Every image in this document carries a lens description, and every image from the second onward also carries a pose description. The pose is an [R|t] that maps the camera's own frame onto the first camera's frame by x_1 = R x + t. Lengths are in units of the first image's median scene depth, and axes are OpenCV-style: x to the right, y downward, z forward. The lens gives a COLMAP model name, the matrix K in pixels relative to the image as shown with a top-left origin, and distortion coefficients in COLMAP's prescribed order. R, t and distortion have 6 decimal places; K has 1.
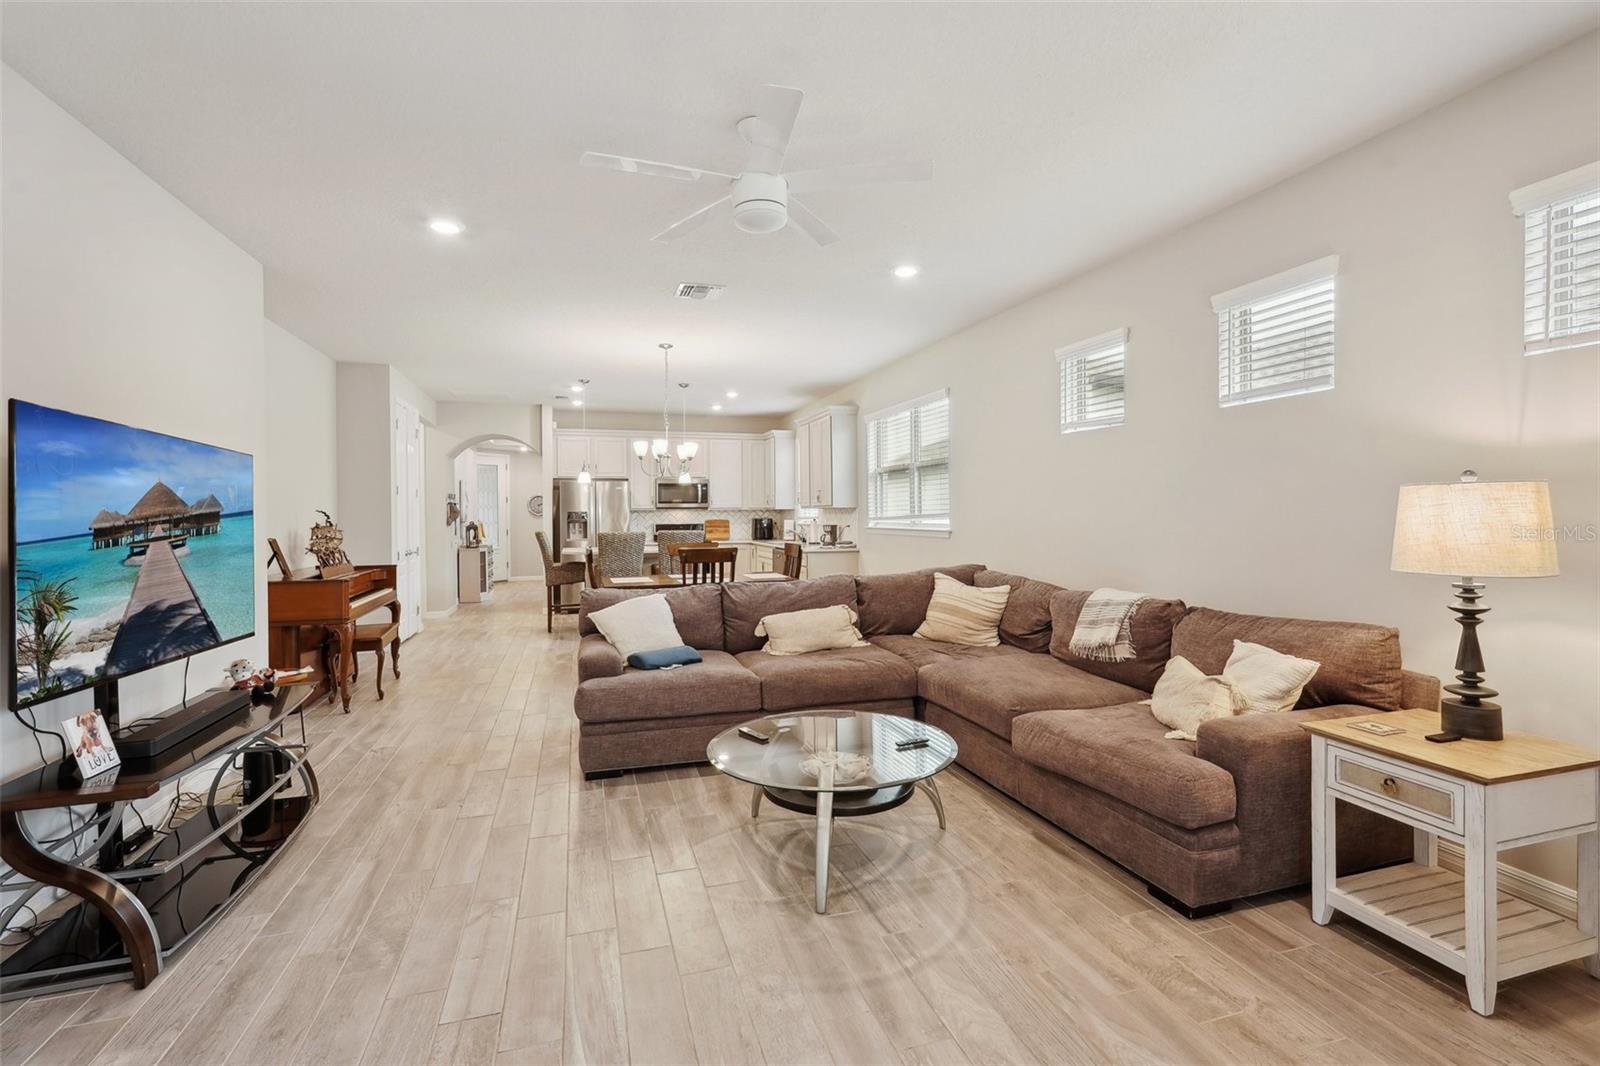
lens RADIAL K [[724.2, 0, 806.9], [0, 724.2, 511.6], [0, 0, 1]] dist [-0.012303, 0.008523]
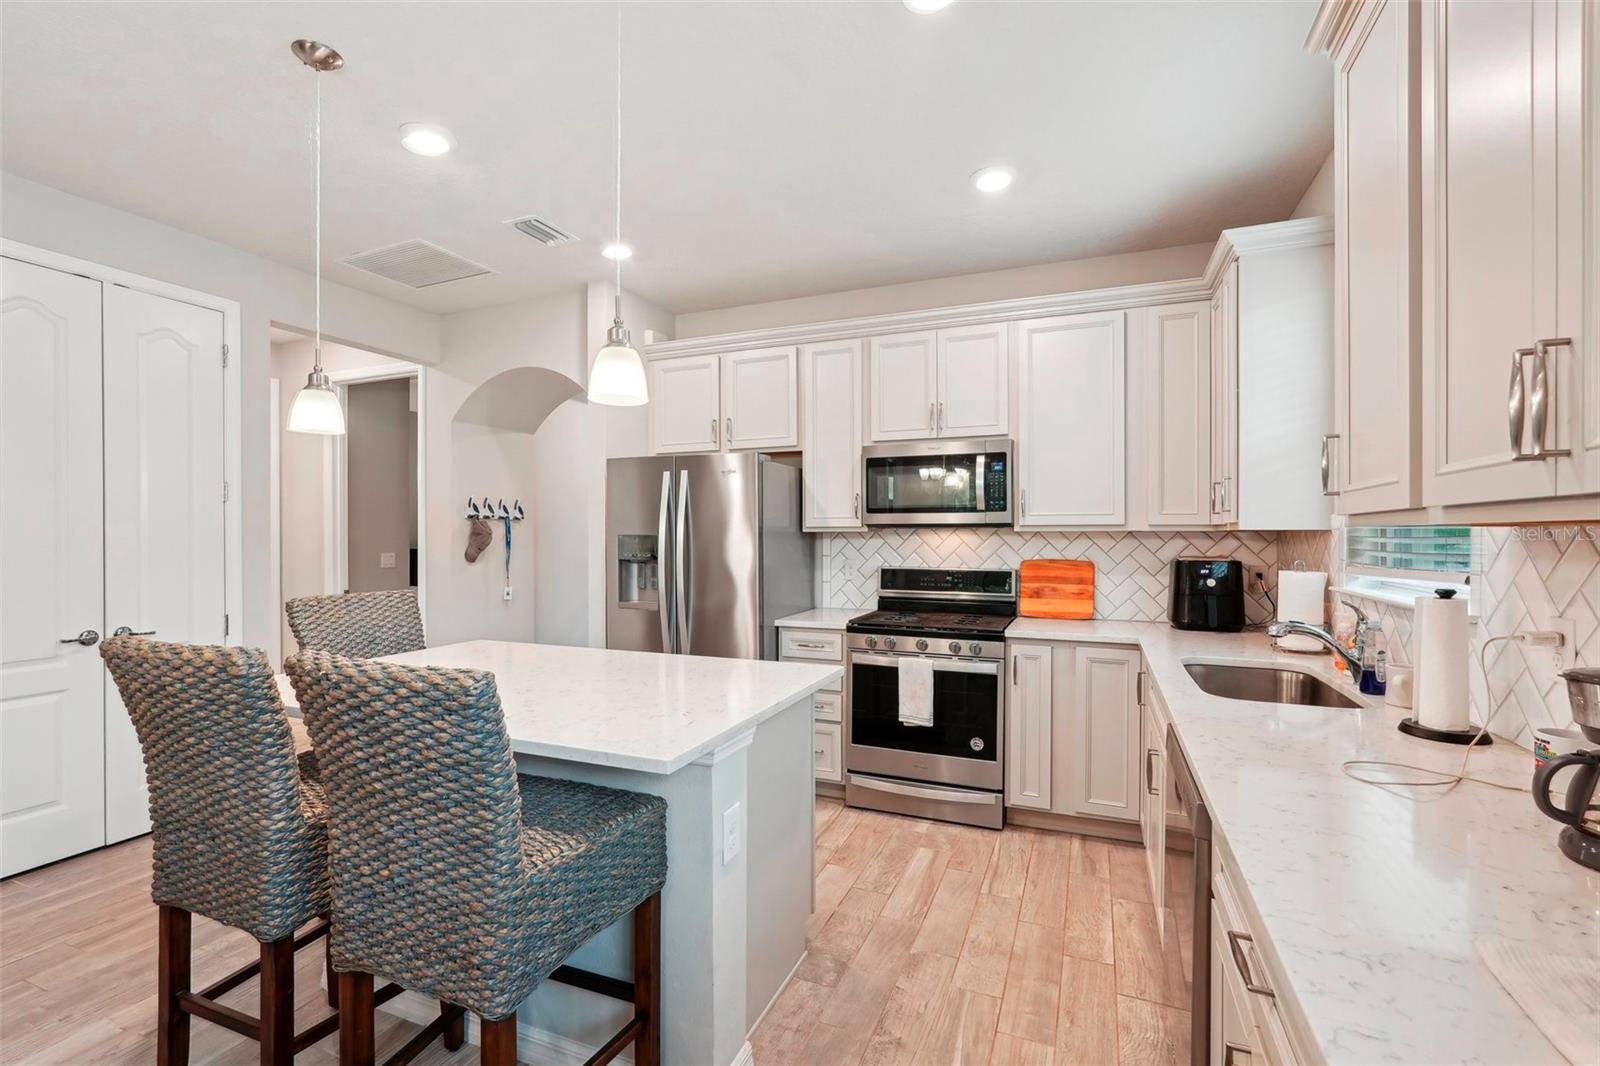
lens RADIAL K [[717.9, 0, 801.1], [0, 717.9, 531.8], [0, 0, 1]] dist [-0.012362, 0.000480]
pose [[0.766084, 0.005377, -0.642718, 0.007250], [-0.003615, 0.999985, 0.004056, -0.008135], [0.642731, -0.000783, 0.766092, 1.837079]]
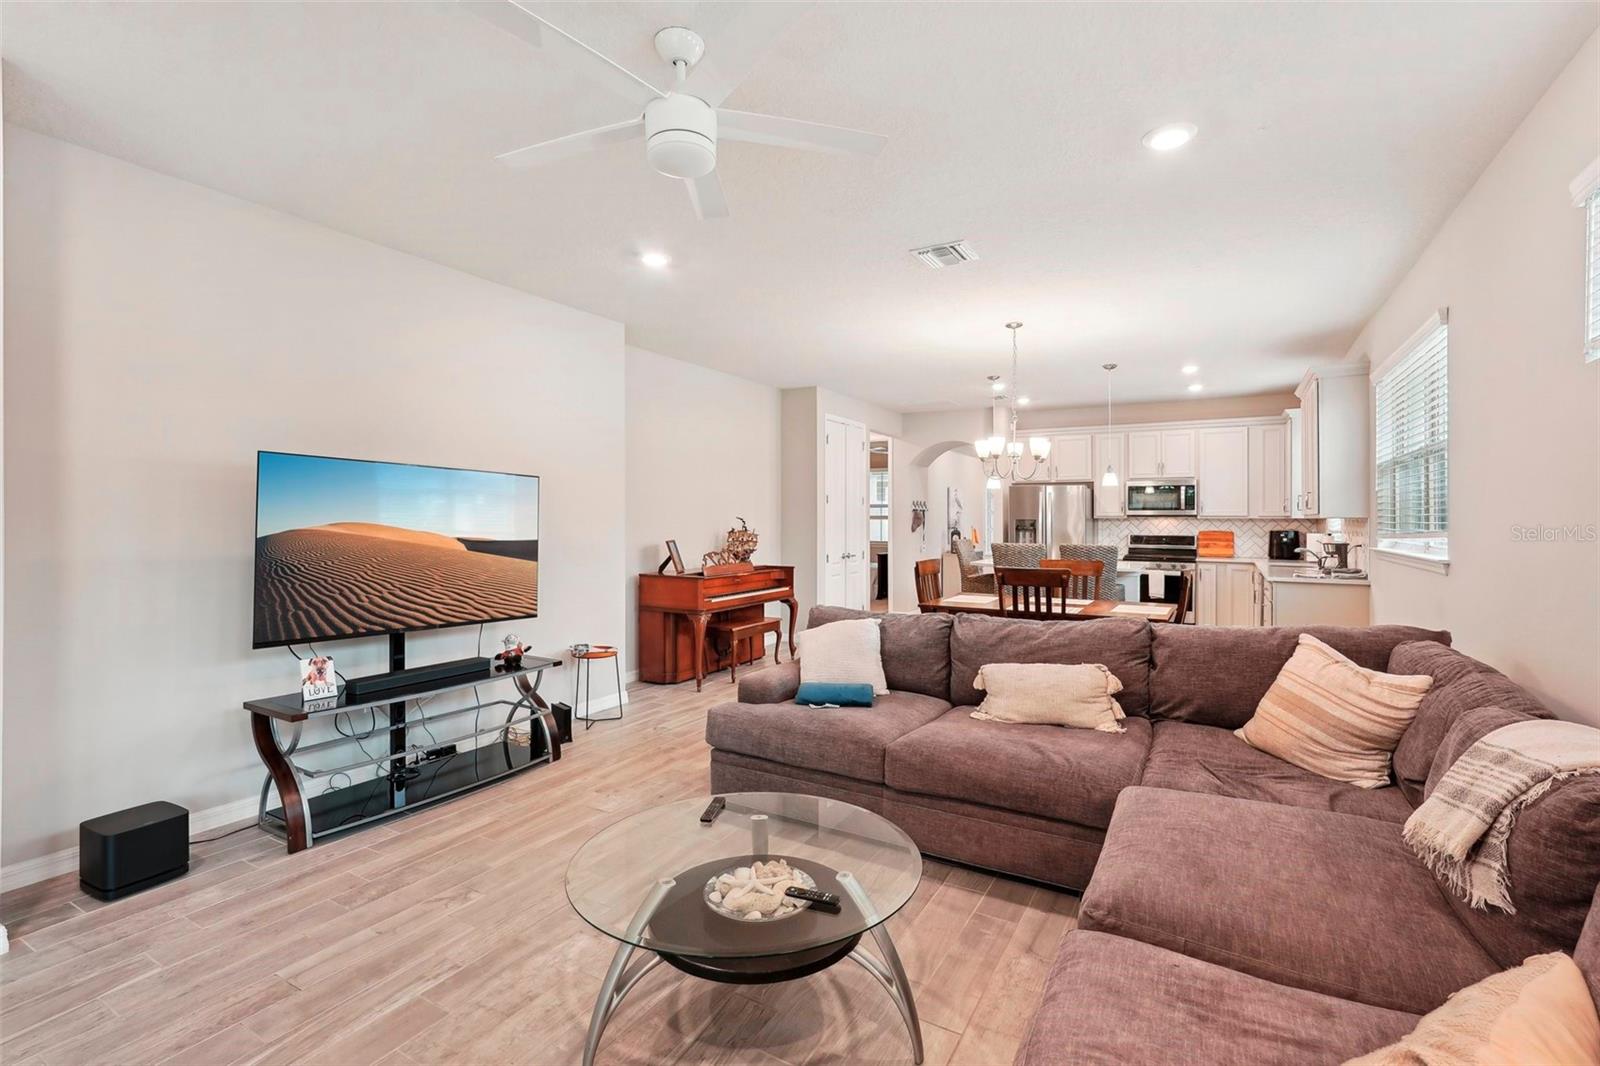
lens RADIAL K [[731.6, 0, 811.5], [0, 731.6, 516.4], [0, 0, 1]] dist [-0.007179, 0.000424]
pose [[0.679209, 0.007235, -0.733909, 0.438913], [-0.006612, 0.999971, 0.003738, -0.012551], [0.733915, 0.002314, 0.679237, 0.404065]]
